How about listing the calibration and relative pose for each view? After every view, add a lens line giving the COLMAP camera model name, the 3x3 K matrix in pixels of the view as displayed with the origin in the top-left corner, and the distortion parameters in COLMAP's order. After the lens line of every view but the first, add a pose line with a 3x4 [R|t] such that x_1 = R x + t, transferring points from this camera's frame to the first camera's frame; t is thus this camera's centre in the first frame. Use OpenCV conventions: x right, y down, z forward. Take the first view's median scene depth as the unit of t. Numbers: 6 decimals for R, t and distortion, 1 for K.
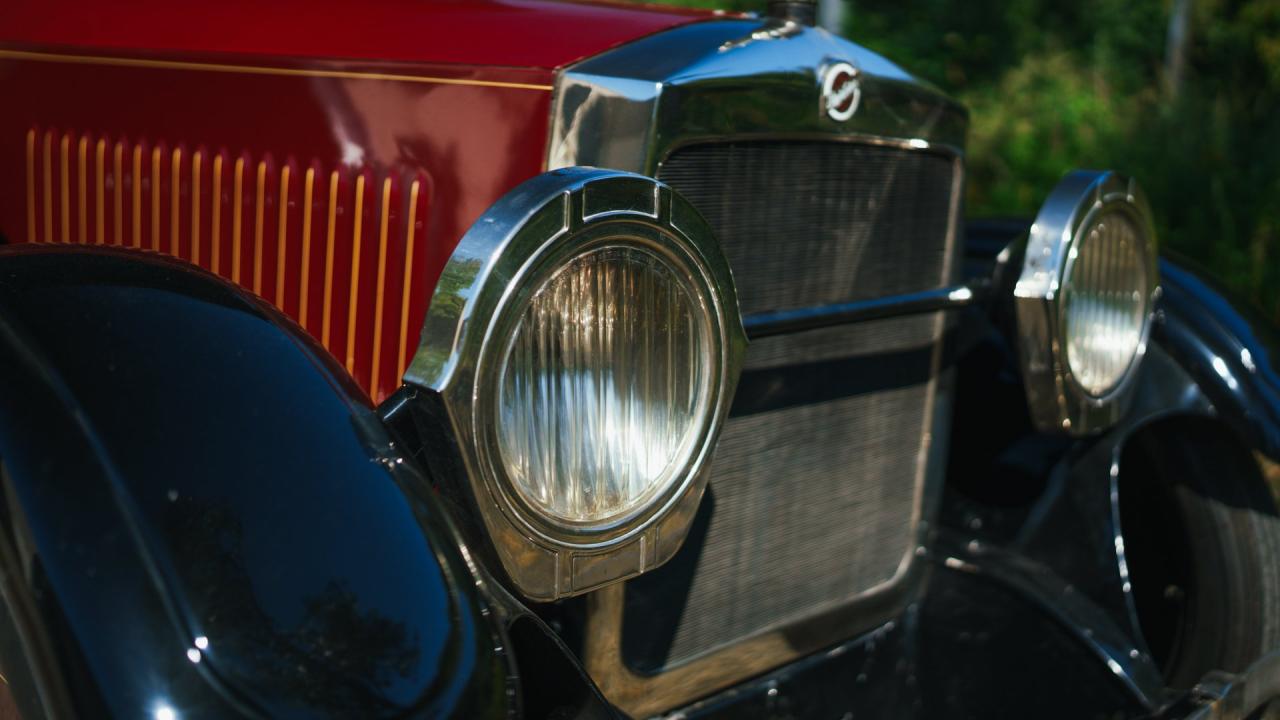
lens RADIAL K [[1305.3, 0, 677.6], [0, 1305.3, 364.3], [0, 0, 1]] dist [-0.206236, 0.267720]
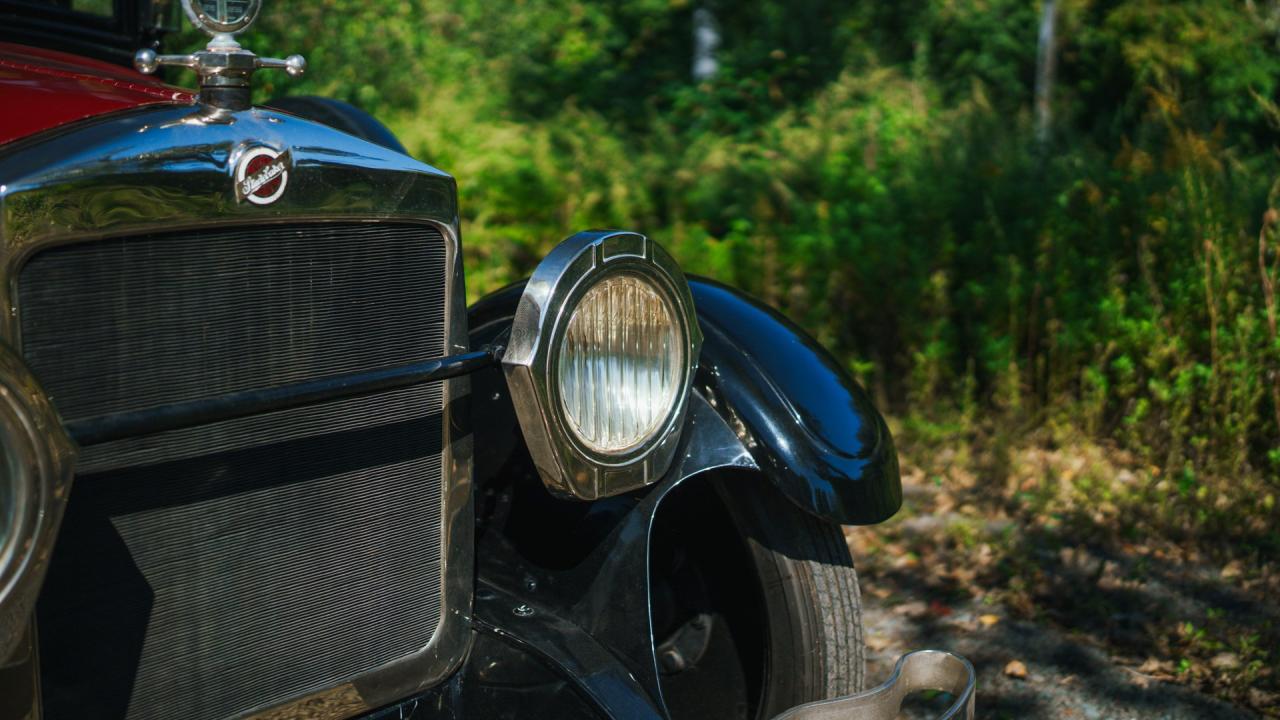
lens RADIAL K [[1305.3, 0, 677.6], [0, 1305.3, 364.3], [0, 0, 1]] dist [-0.206236, 0.267720]
pose [[0.992966, -0.034876, 0.113150, 0.281194], [0.036283, 0.999288, -0.010391, -0.038192], [-0.112707, 0.014423, 0.993524, -0.009280]]
